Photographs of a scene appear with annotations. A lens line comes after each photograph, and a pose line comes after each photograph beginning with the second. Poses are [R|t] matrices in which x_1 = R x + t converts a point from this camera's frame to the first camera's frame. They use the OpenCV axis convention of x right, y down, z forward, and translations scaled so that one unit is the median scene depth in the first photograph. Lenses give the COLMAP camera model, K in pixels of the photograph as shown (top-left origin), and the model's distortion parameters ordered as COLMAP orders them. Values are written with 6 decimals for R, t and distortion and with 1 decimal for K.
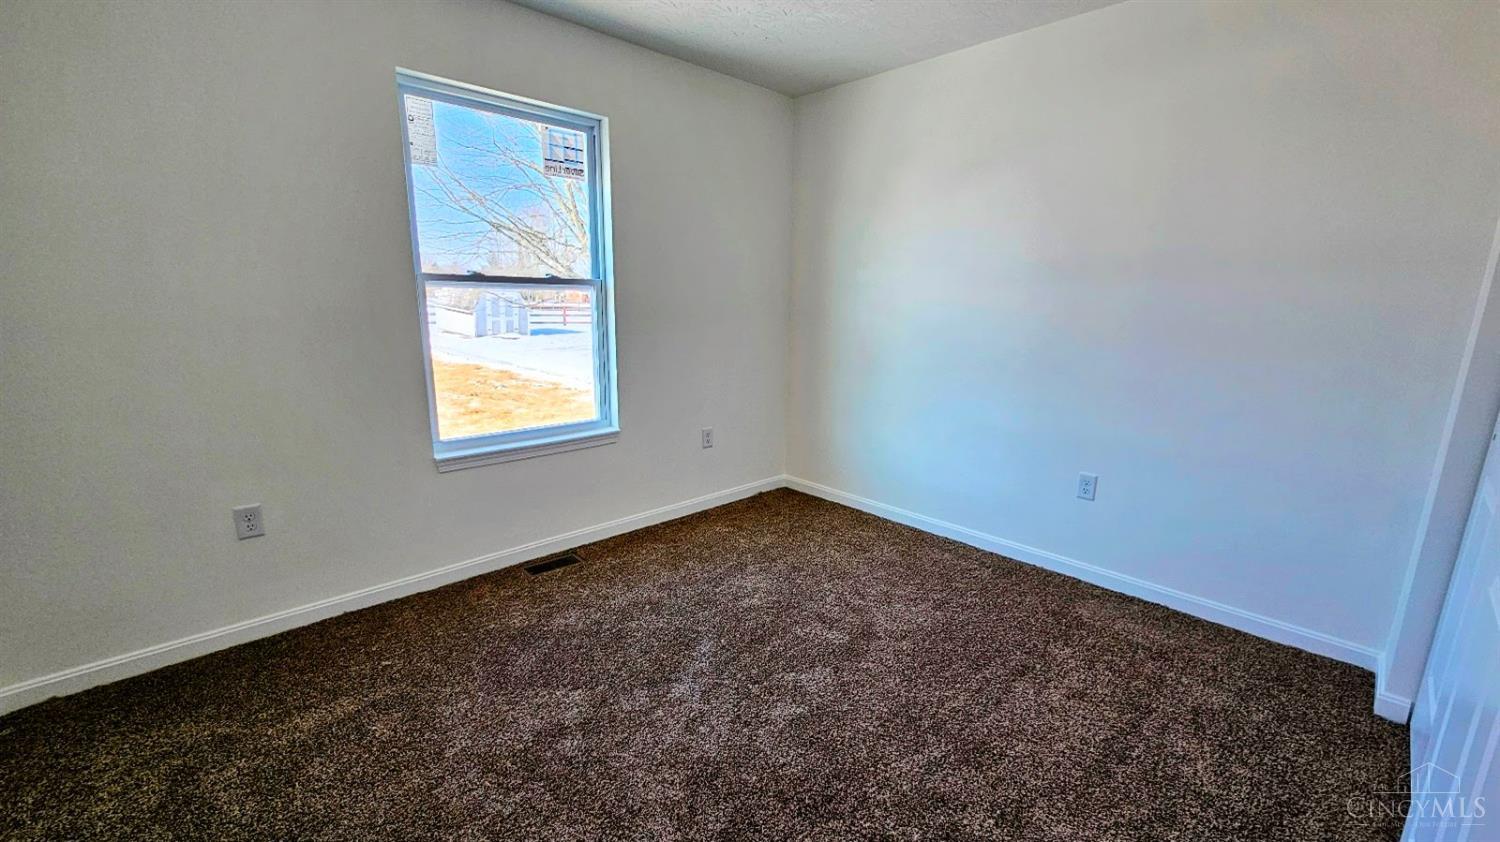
lens RADIAL K [[613.3, 0, 750.0], [0, 613.3, 421.0], [0, 0, 1]] dist [0.003213, 0.000113]
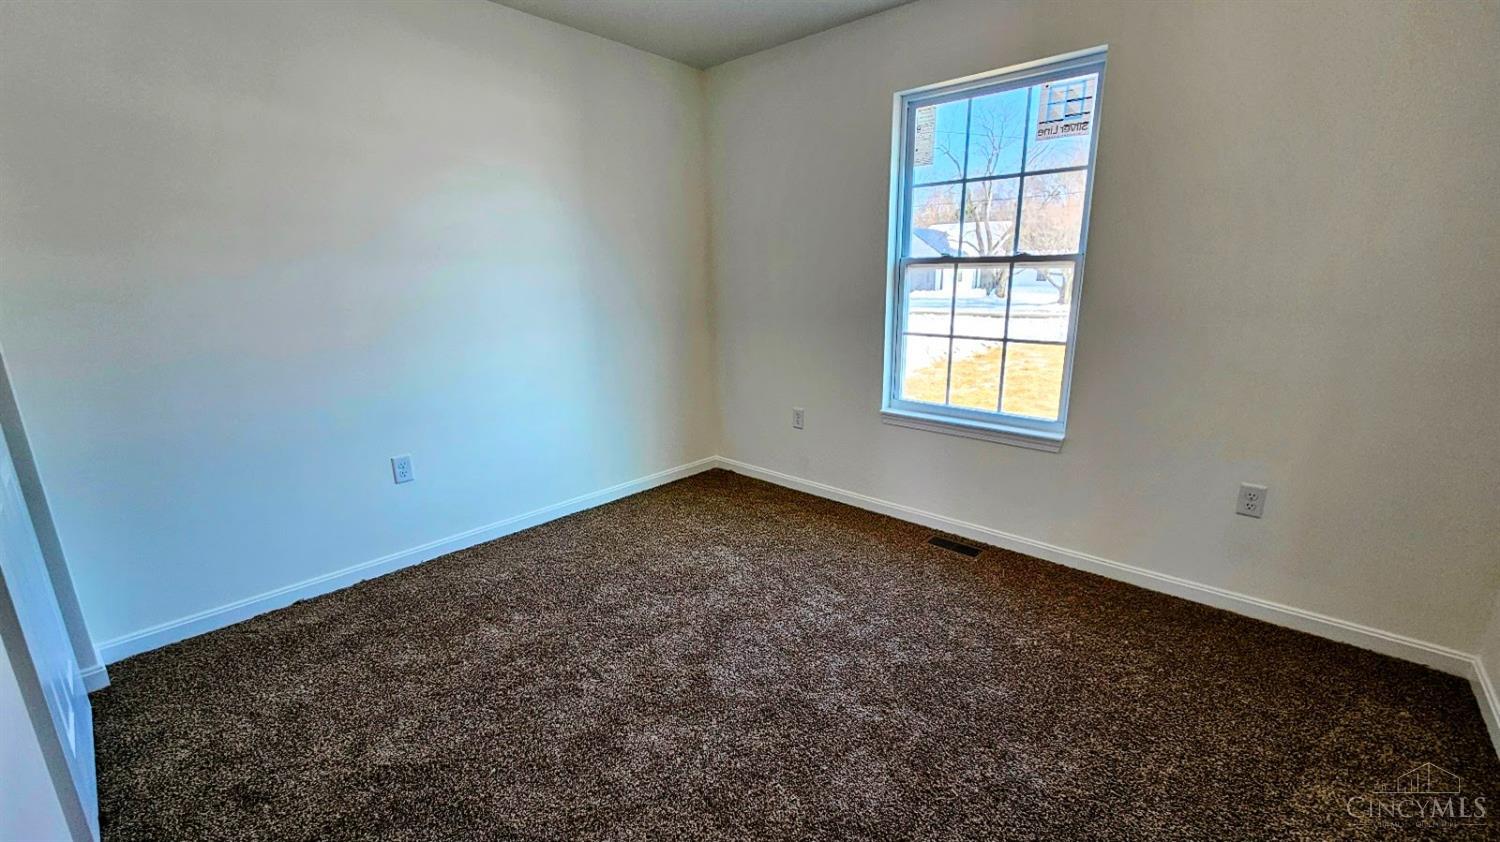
lens RADIAL K [[597.5, 0, 750.0], [0, 597.5, 421.0], [0, 0, 1]] dist [-0.001638, -0.000106]
pose [[0.083826, 0.222760, -0.971263, 0.568385], [-0.188815, 0.960587, 0.204015, -0.100621], [0.978428, 0.166287, 0.122582, 0.530273]]
